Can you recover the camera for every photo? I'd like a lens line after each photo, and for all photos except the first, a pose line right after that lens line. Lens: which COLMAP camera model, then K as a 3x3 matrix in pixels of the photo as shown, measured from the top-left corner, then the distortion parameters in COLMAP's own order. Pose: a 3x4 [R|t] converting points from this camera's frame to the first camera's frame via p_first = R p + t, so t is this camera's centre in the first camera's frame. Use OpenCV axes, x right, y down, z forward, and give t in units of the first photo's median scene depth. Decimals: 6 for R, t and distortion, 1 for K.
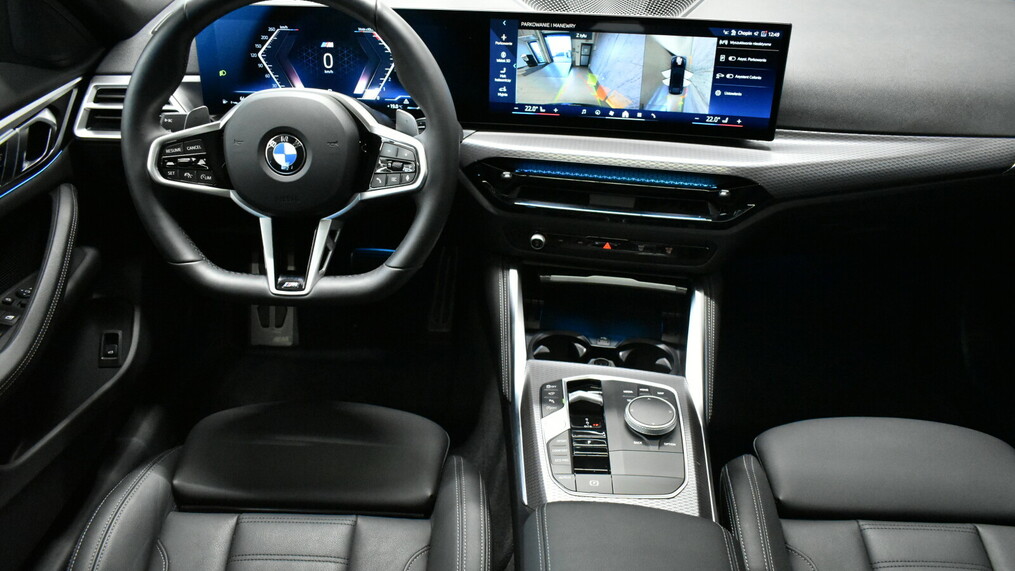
lens RADIAL K [[777.0, 0, 507.6], [0, 777.0, 286.0], [0, 0, 1]] dist [-0.014770, 0.005575]
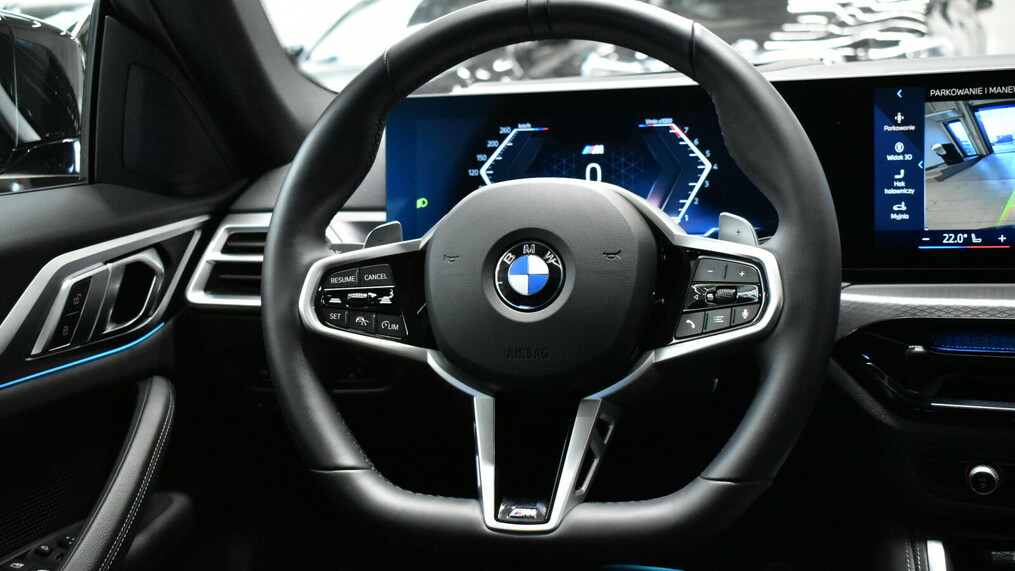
lens RADIAL K [[1279.5, 0, 507.7], [0, 1279.5, 285.4], [0, 0, 1]] dist [-0.027098, 0.000000]
pose [[0.972823, -0.029480, -0.229667, -0.080395], [-0.057060, 0.930755, -0.361164, 0.166226], [0.224411, 0.364454, 0.903777, 0.139853]]
